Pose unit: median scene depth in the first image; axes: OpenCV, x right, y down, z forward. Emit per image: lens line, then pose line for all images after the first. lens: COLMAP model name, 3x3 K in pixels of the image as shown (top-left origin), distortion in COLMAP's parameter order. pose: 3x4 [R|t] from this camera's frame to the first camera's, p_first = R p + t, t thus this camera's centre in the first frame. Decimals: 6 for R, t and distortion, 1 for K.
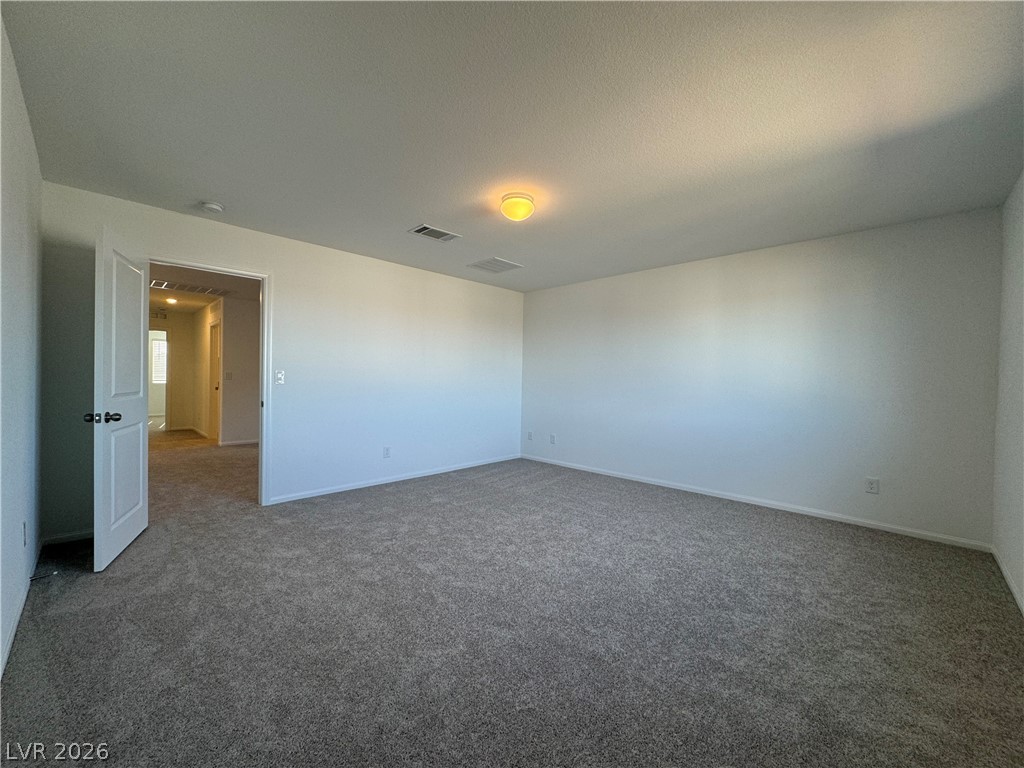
lens RADIAL K [[404.5, 0, 515.7], [0, 404.5, 388.1], [0, 0, 1]] dist [-0.006450, 0.000298]
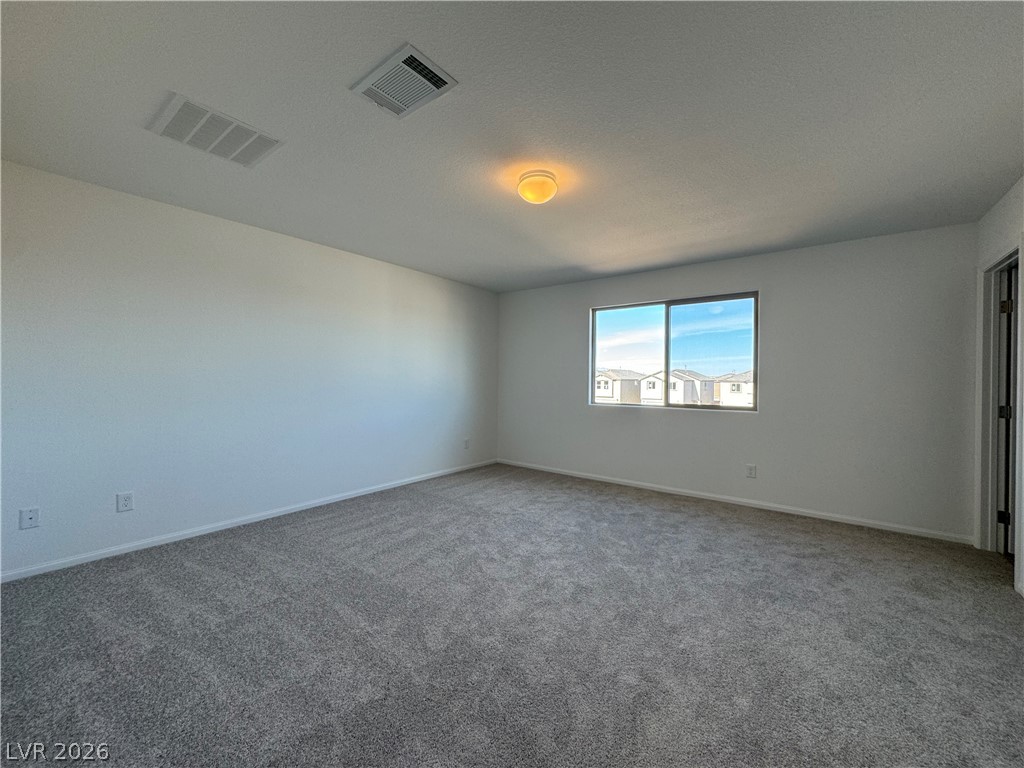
lens RADIAL K [[404.5, 0, 516.8], [0, 404.5, 384.5], [0, 0, 1]] dist [-0.006450, 0.000298]
pose [[-0.110734, -0.033287, 0.993292, -0.662755], [0.011475, 0.999330, 0.034768, -0.042683], [-0.993784, 0.015249, -0.110278, 0.874610]]
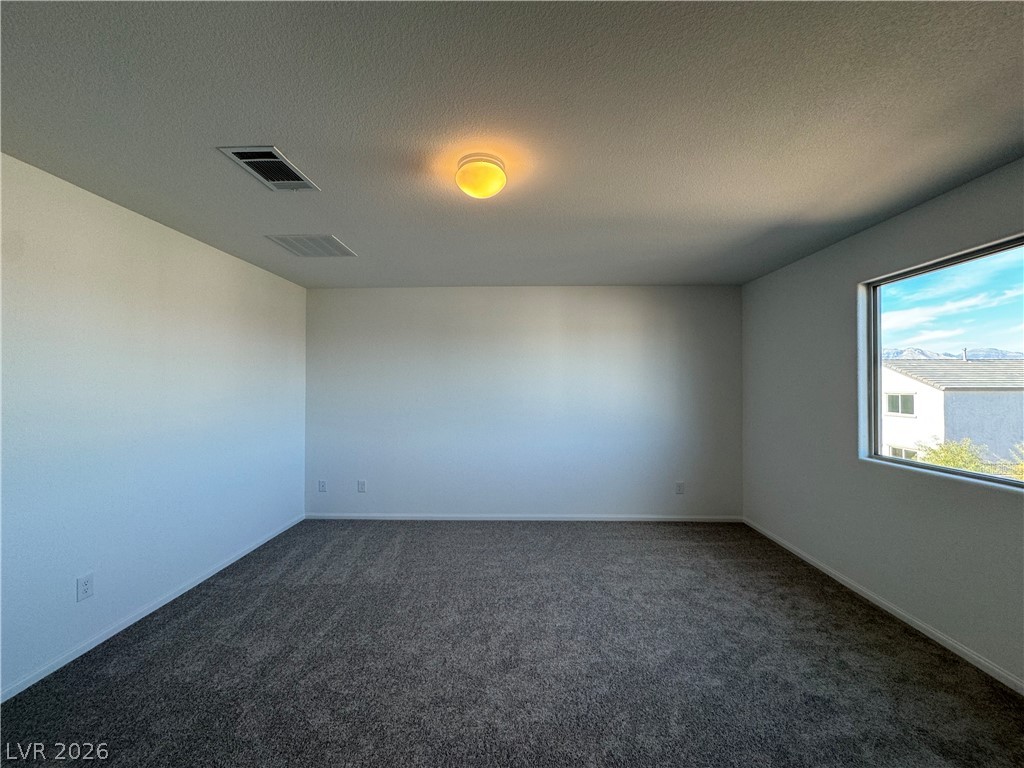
lens RADIAL K [[404.5, 0, 513.6], [0, 404.5, 383.4], [0, 0, 1]] dist [-0.006450, 0.000298]
pose [[0.737272, -0.008704, 0.675540, -0.316395], [0.028555, 0.999425, -0.018287, -0.068845], [-0.674992, 0.032773, 0.737097, 0.364547]]
